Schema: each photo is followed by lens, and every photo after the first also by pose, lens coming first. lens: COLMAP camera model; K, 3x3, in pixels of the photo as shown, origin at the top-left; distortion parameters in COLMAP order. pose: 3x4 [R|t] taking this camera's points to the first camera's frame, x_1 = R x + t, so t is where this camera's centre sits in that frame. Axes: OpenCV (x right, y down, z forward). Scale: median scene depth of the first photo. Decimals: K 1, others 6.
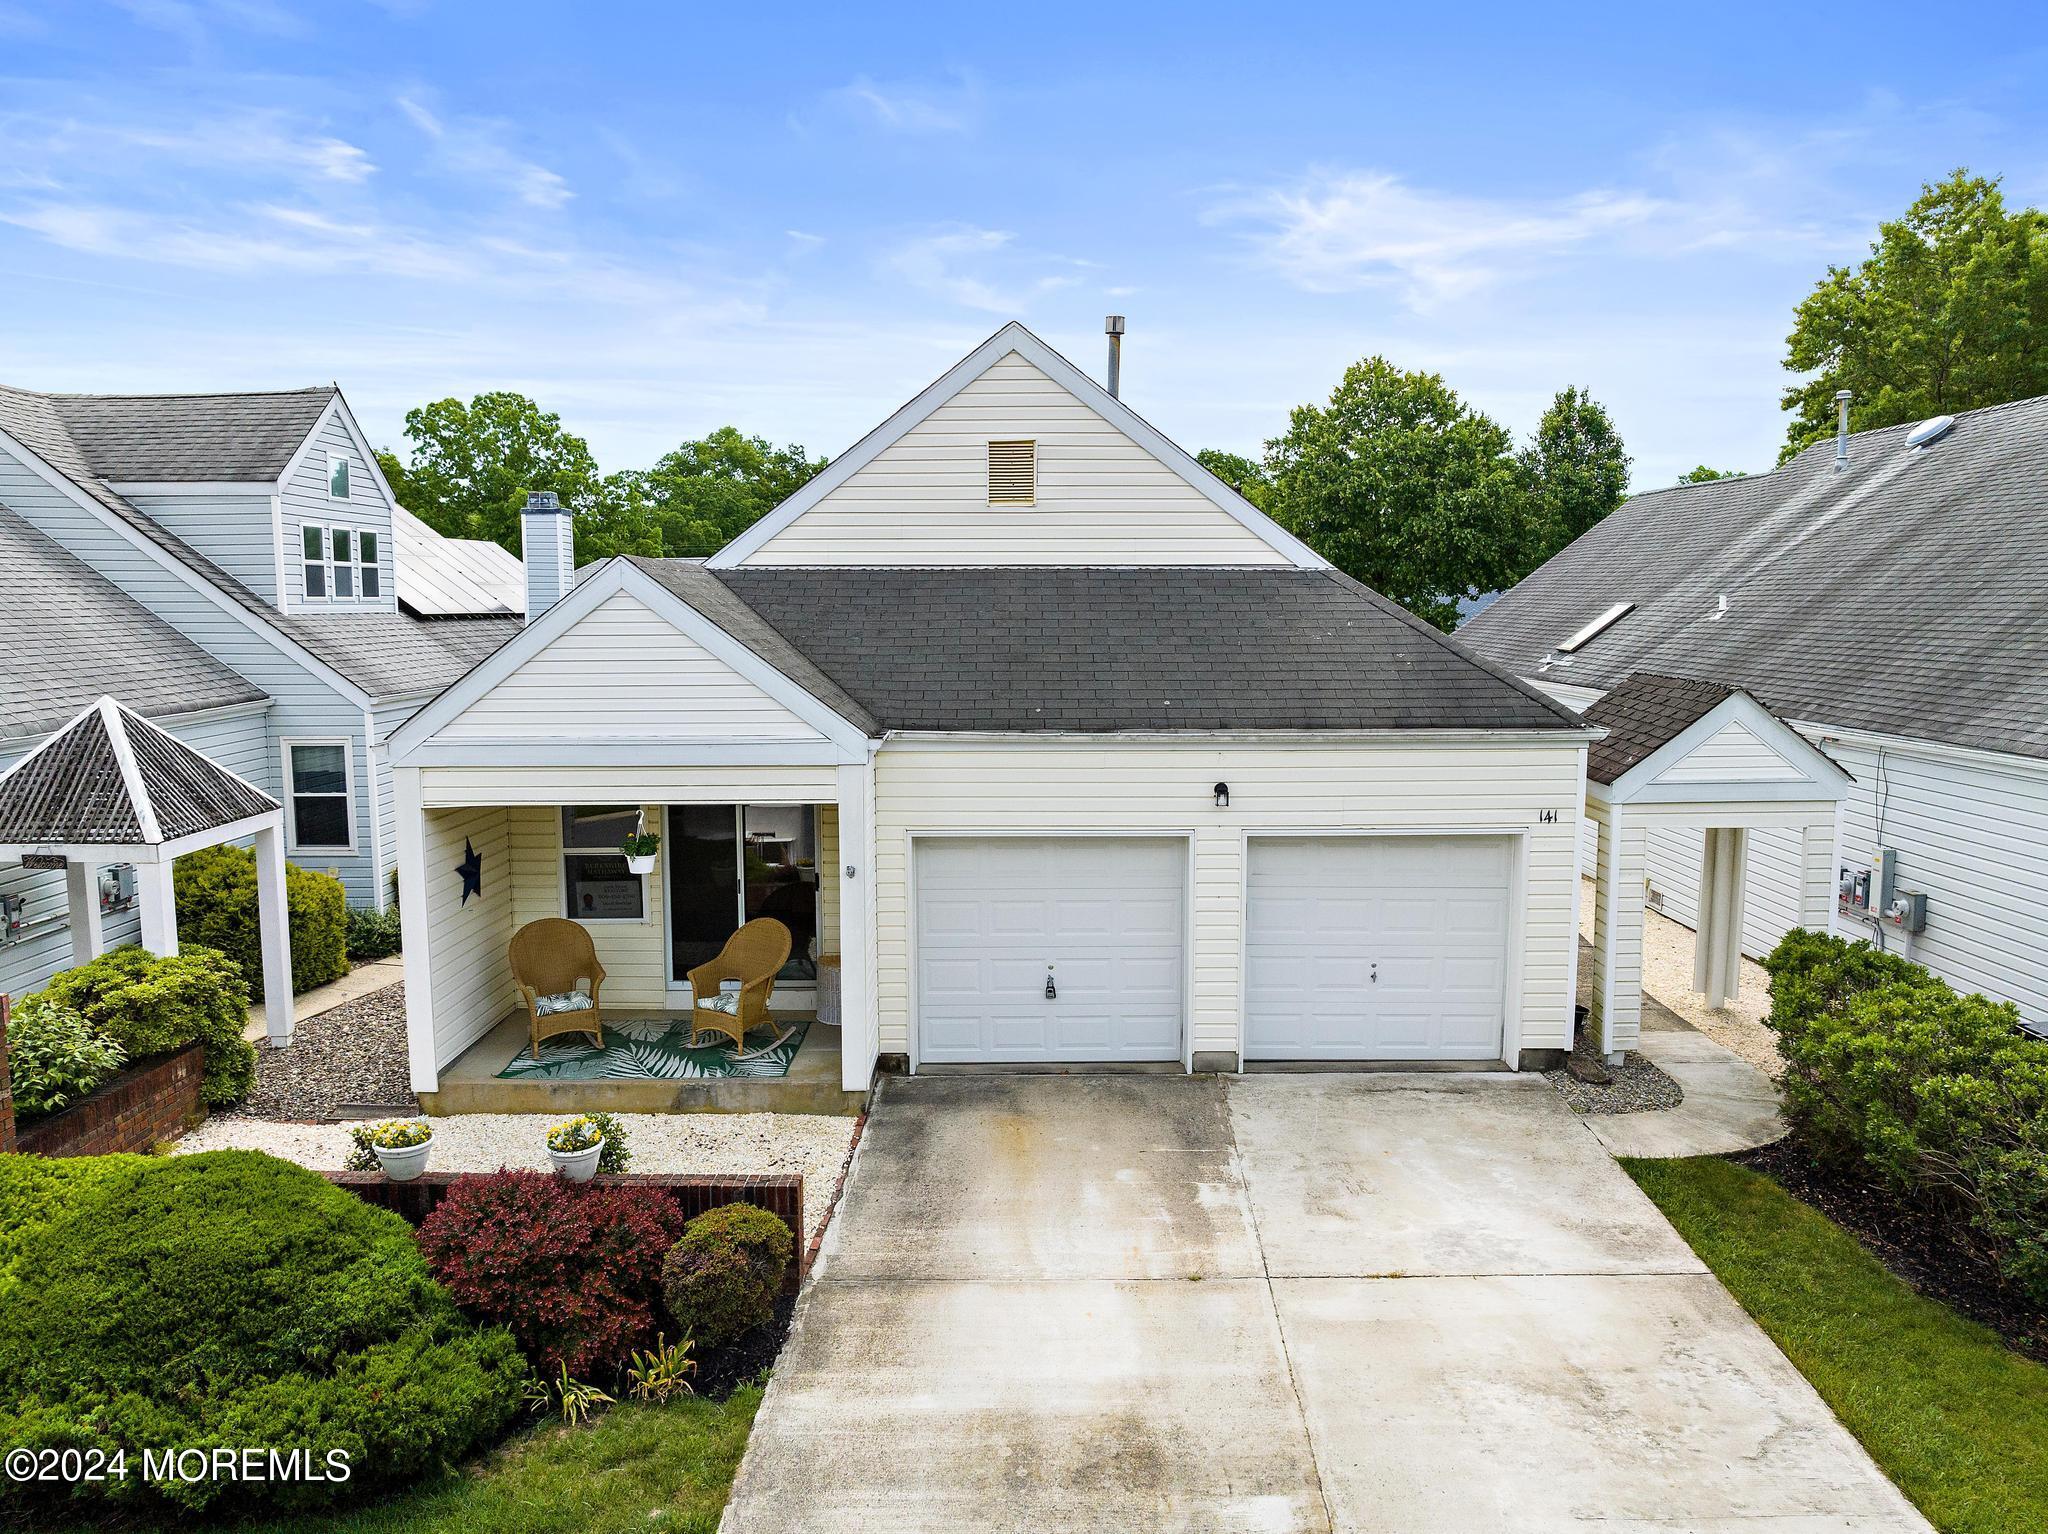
lens RADIAL K [[1451.4, 0, 1024.0], [0, 1451.4, 767.0], [0, 0, 1]] dist [-0.037773, -0.002016]
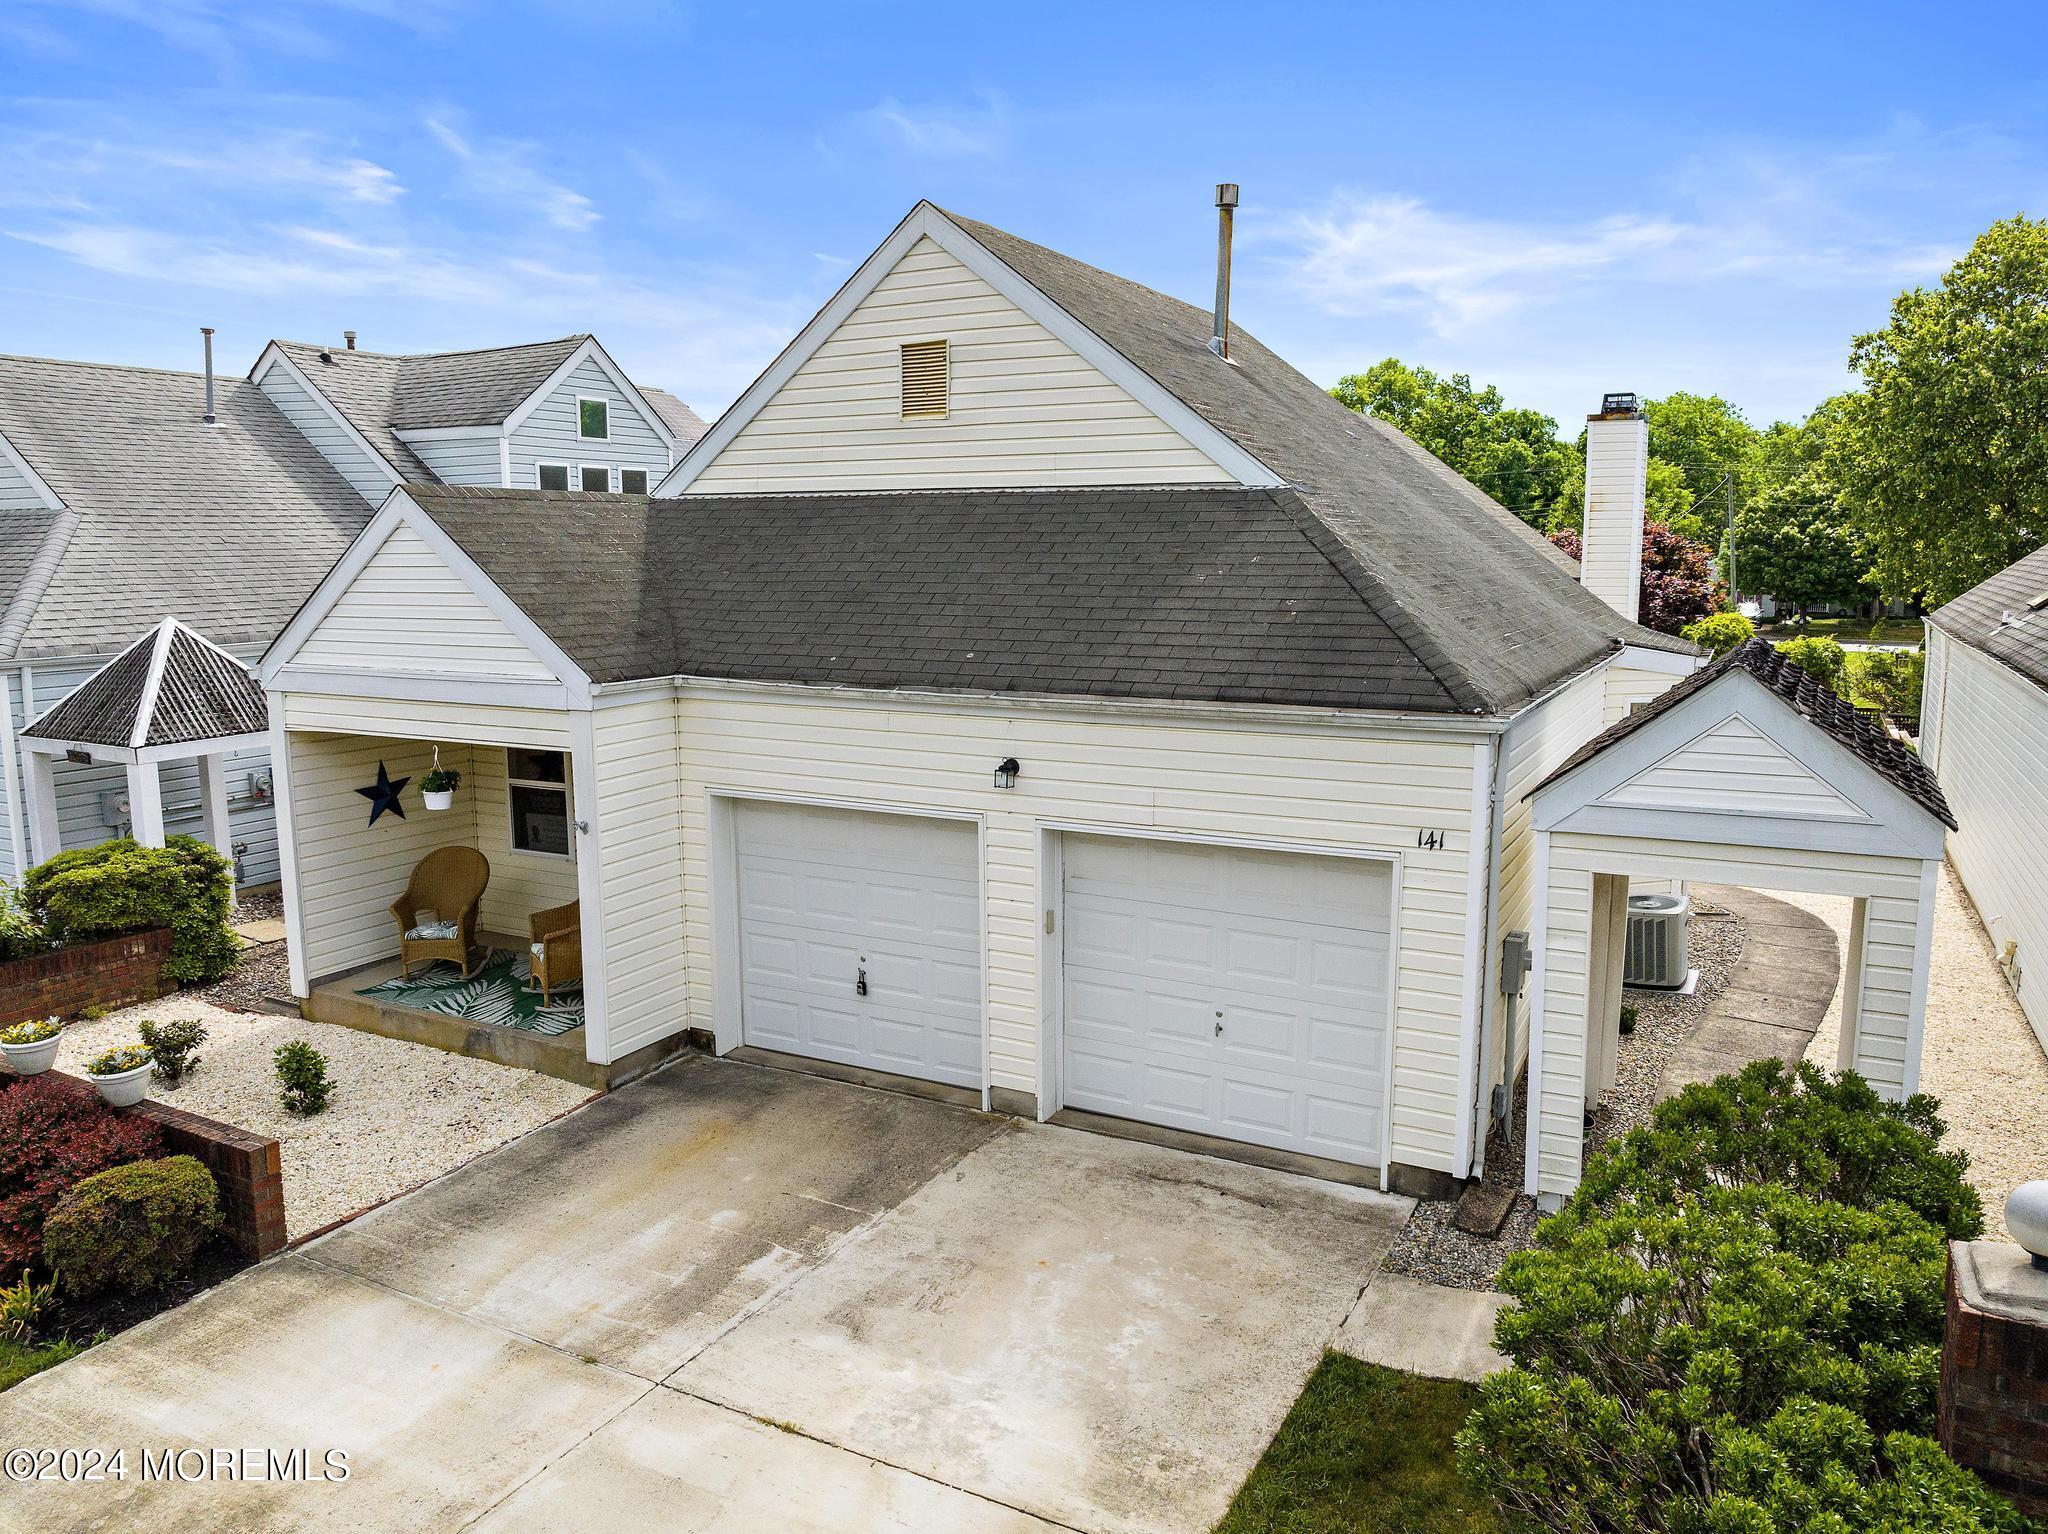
lens RADIAL K [[1451.4, 0, 1024.0], [0, 1451.4, 767.0], [0, 0, 1]] dist [-0.037773, -0.002016]
pose [[0.883505, 0.071595, -0.462918, 0.501546], [-0.052432, 0.997155, 0.054151, -0.027391], [0.465478, -0.023571, 0.884745, 0.293533]]
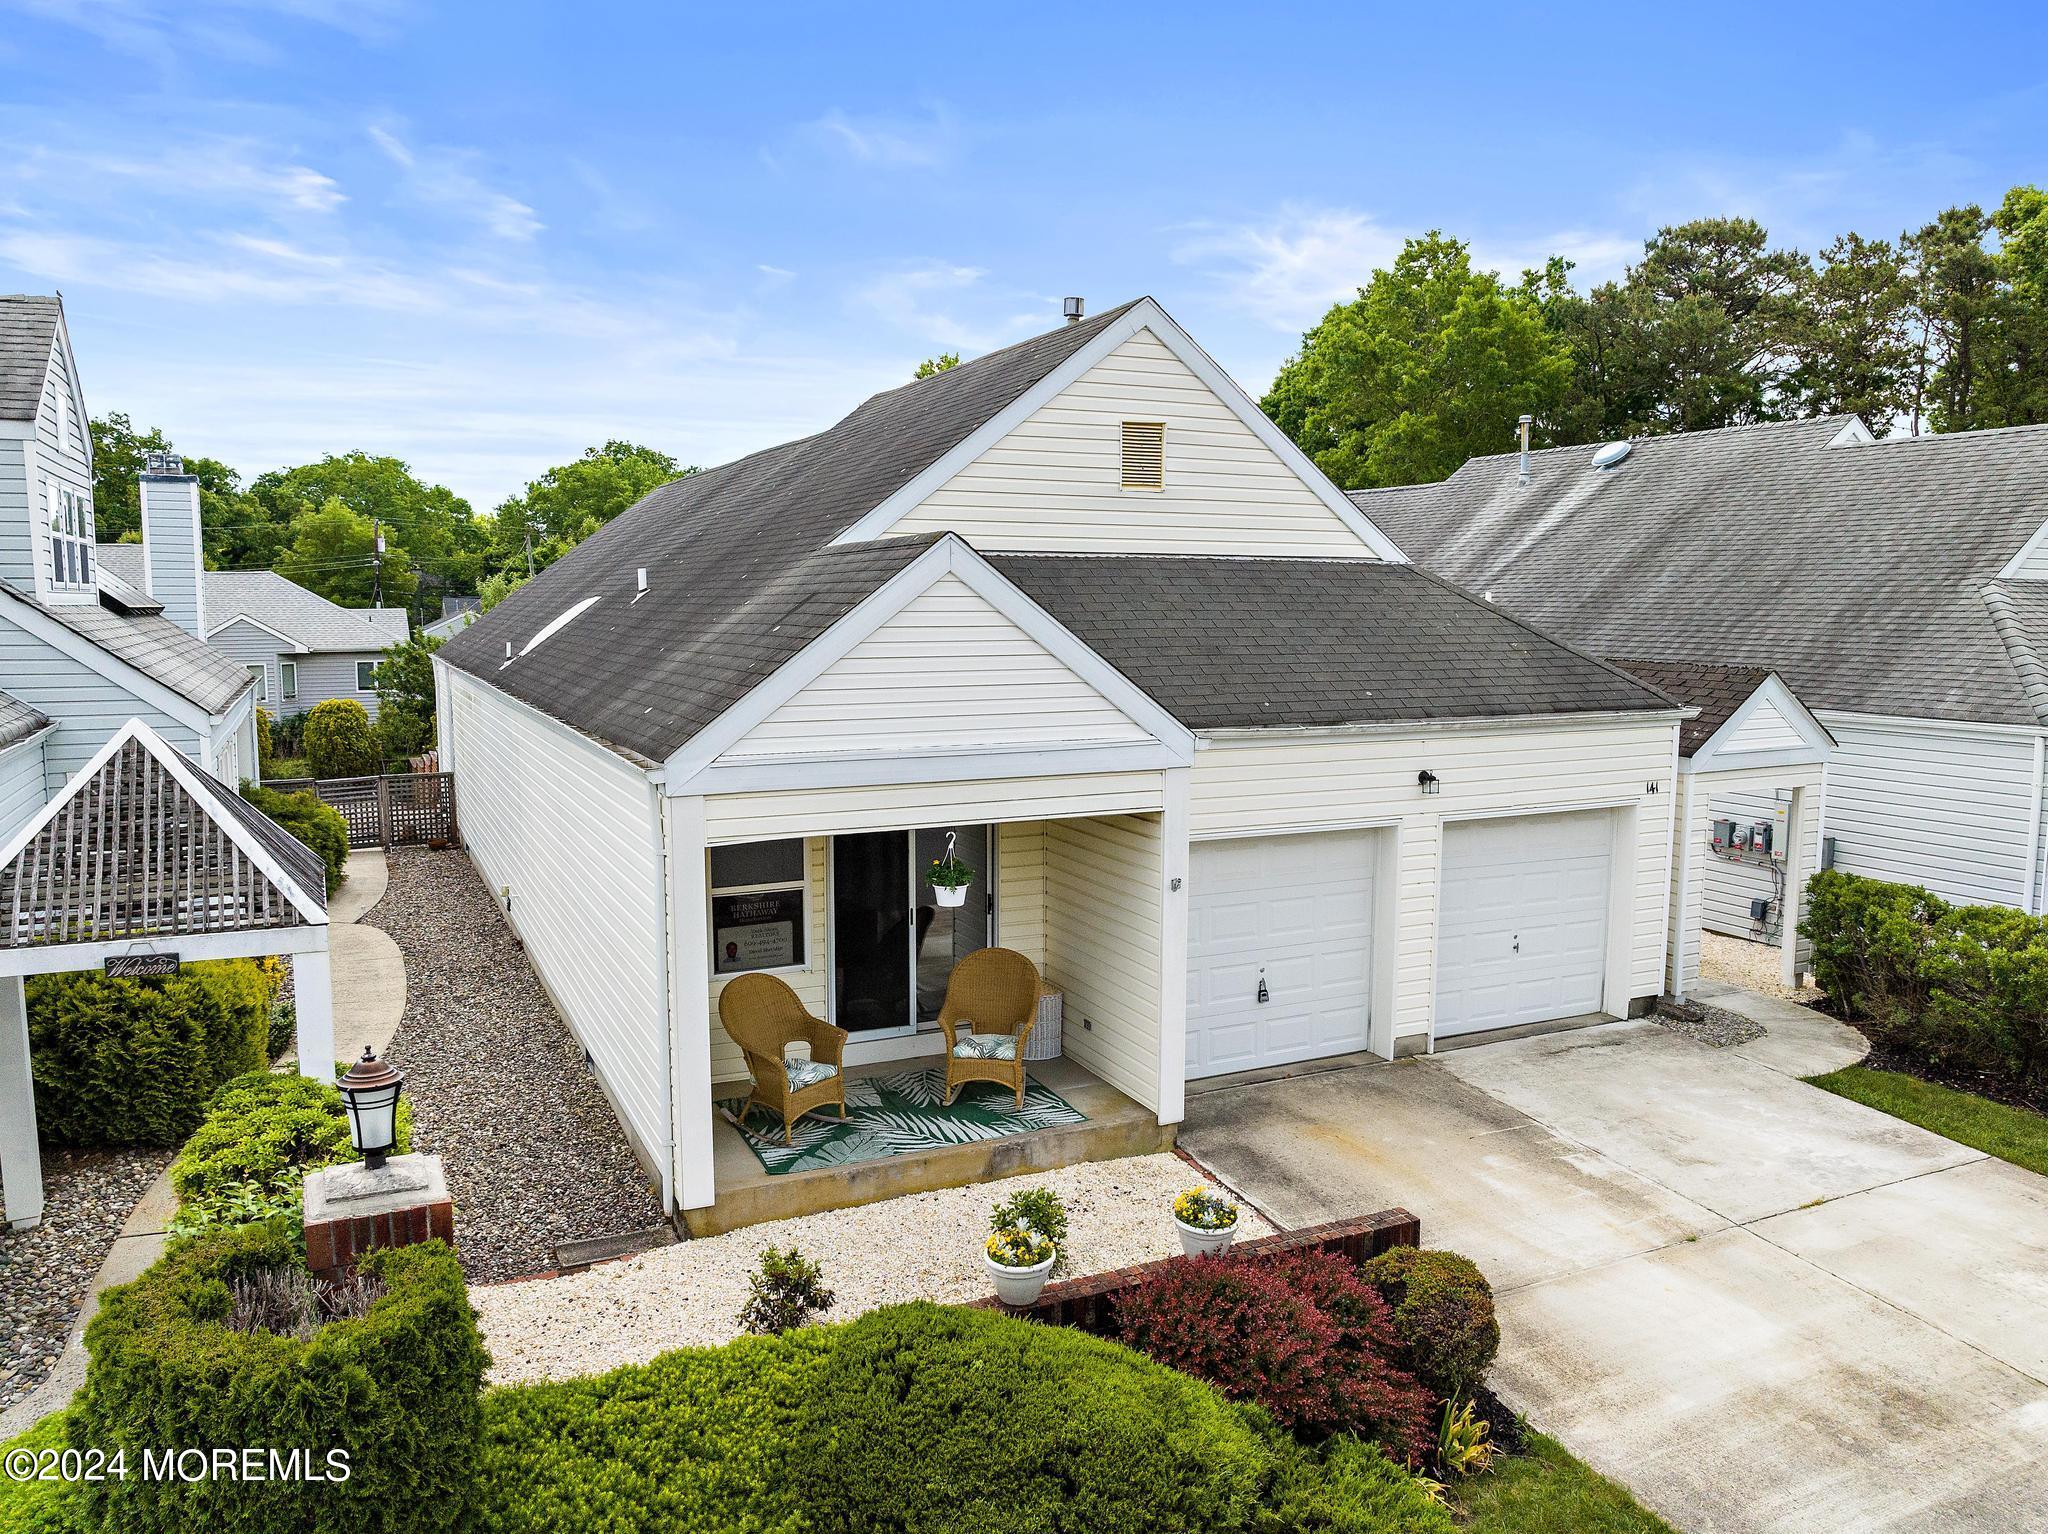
lens RADIAL K [[1470.2, 0, 1030.9], [0, 1470.2, 771.2], [0, 0, 1]] dist [-0.035384, -0.001789]
pose [[0.901675, -0.044975, 0.430070, -0.546714], [0.044444, 0.998948, 0.011287, -0.012591], [-0.430125, 0.008937, 0.902725, 0.184754]]
